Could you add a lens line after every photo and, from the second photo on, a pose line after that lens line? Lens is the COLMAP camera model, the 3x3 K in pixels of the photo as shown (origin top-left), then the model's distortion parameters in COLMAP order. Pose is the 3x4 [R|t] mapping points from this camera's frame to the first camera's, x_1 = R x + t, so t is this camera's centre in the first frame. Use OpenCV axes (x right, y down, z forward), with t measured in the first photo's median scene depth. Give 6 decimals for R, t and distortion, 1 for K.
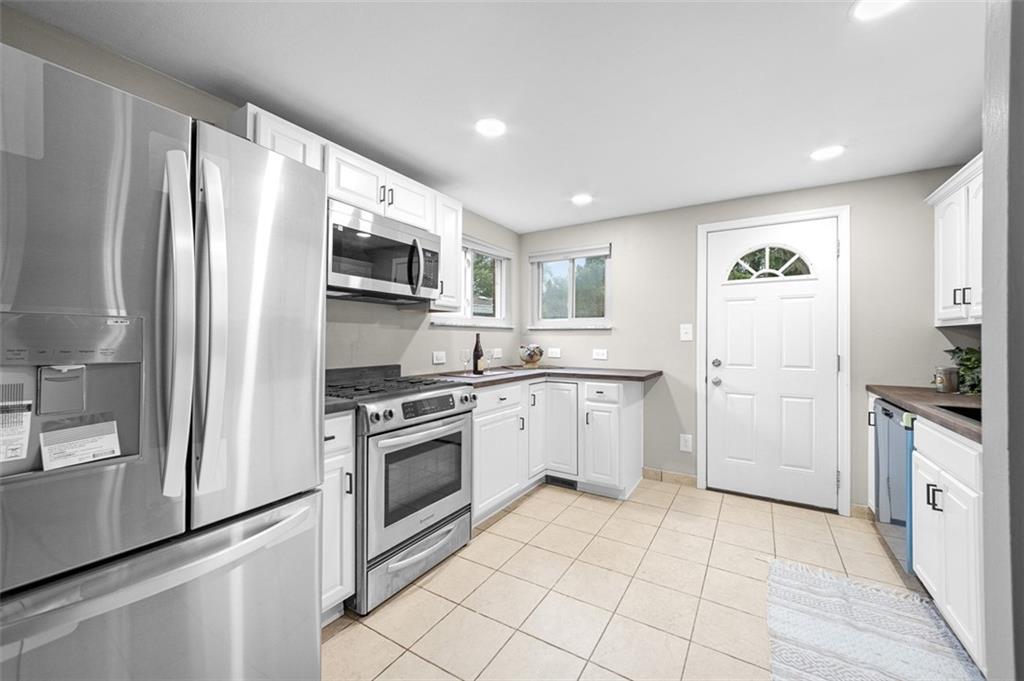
lens RADIAL K [[396.2, 0, 512.9], [0, 396.2, 337.5], [0, 0, 1]] dist [-0.000781, -0.002874]
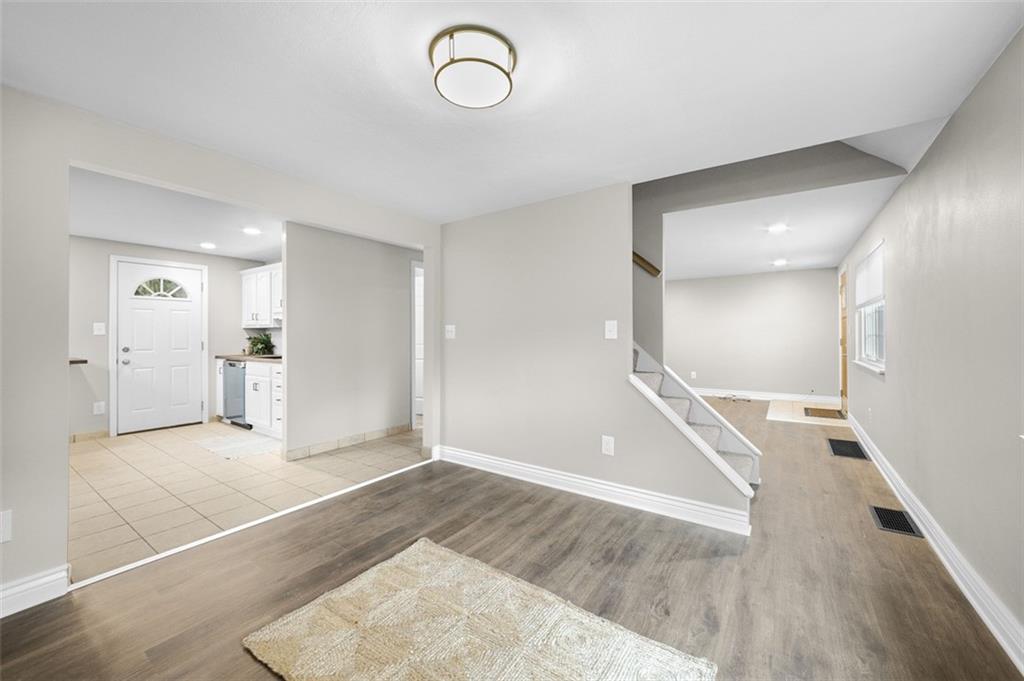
lens RADIAL K [[396.2, 0, 514.4], [0, 396.2, 333.6], [0, 0, 1]] dist [-0.000781, -0.002874]
pose [[0.041876, -0.001726, 0.999121, -0.983452], [-0.001788, 0.999997, 0.001802, -0.001533], [-0.999121, -0.001861, 0.041873, -0.572530]]
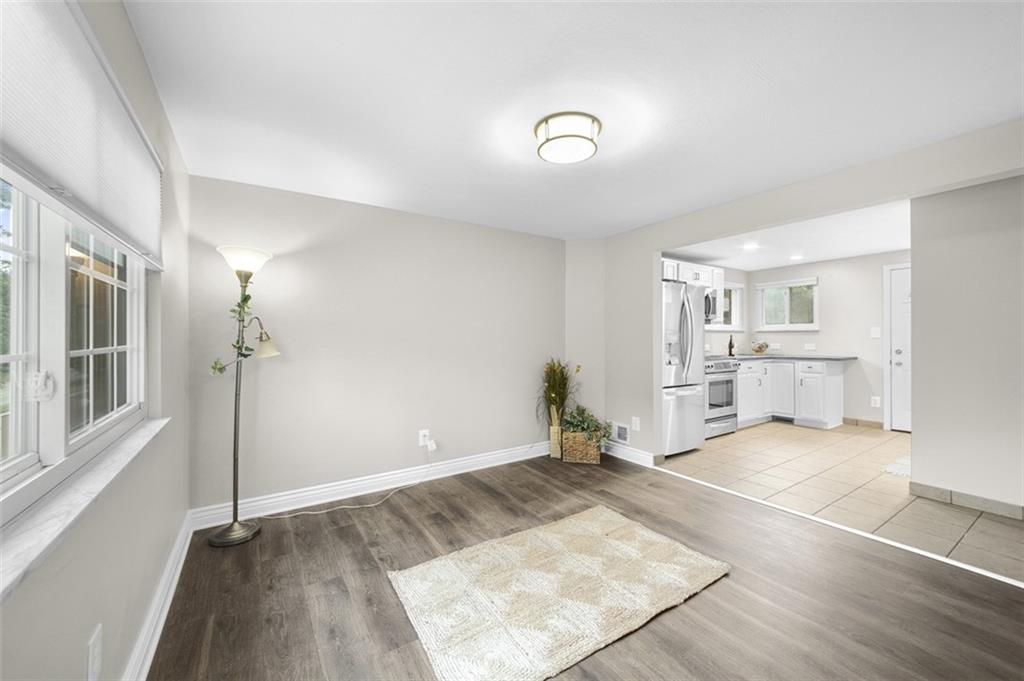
lens RADIAL K [[396.2, 0, 512.4], [0, 396.2, 338.5], [0, 0, 1]] dist [-0.000781, -0.002874]
pose [[0.906637, -0.007376, -0.421848, -0.240658], [0.008802, 0.999960, 0.001434, -0.005407], [0.421820, -0.005014, 0.906666, -1.175723]]
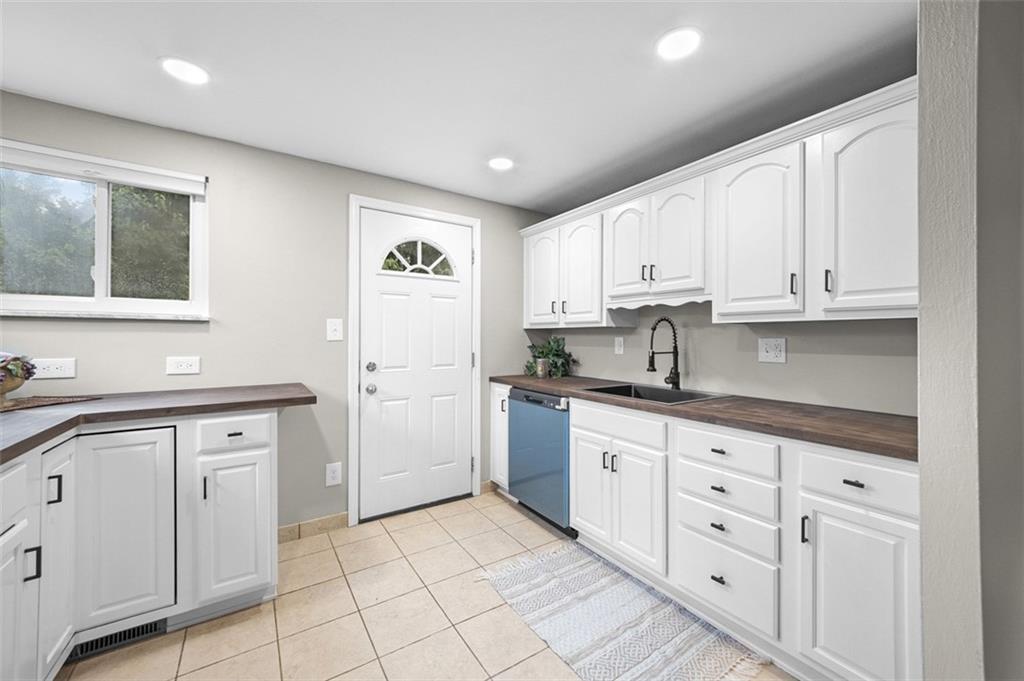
lens RADIAL K [[396.2, 0, 516.0], [0, 396.2, 336.4], [0, 0, 1]] dist [-0.000781, -0.002874]
pose [[0.408080, -0.000700, 0.912946, -0.129929], [-0.005963, 0.999976, 0.003432, -0.004693], [-0.912927, -0.006845, 0.408066, 0.408447]]
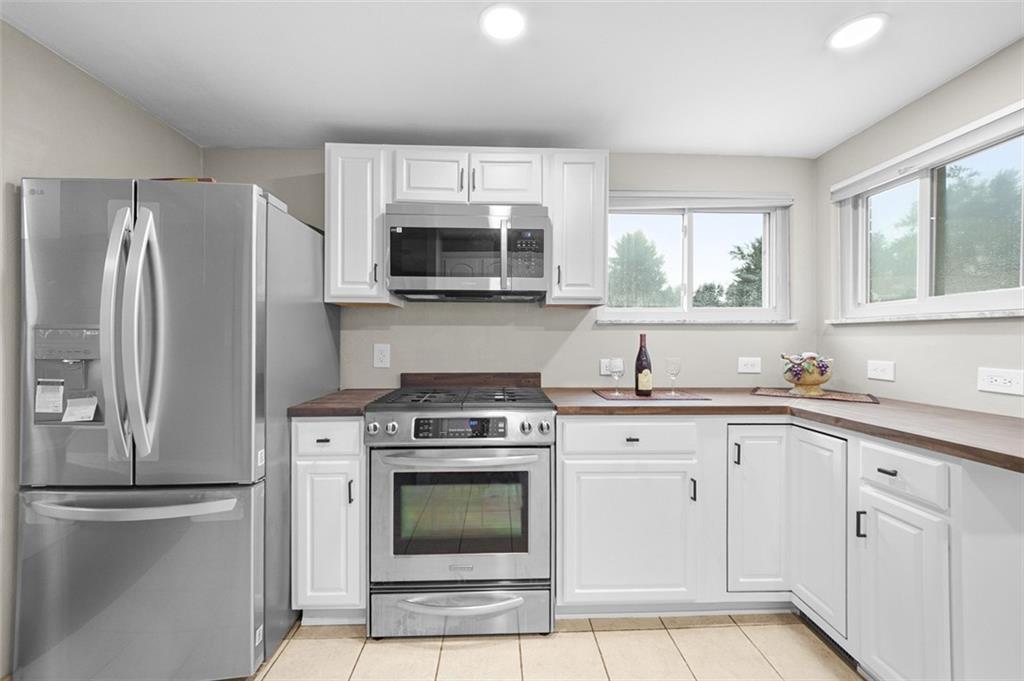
lens RADIAL K [[396.2, 0, 509.0], [0, 396.2, 341.0], [0, 0, 1]] dist [-0.000781, -0.002874]
pose [[0.555084, -0.000633, -0.831794, 0.343318], [0.004179, 0.999989, 0.002027, -0.001172], [0.831784, -0.004601, 0.555081, 0.441973]]
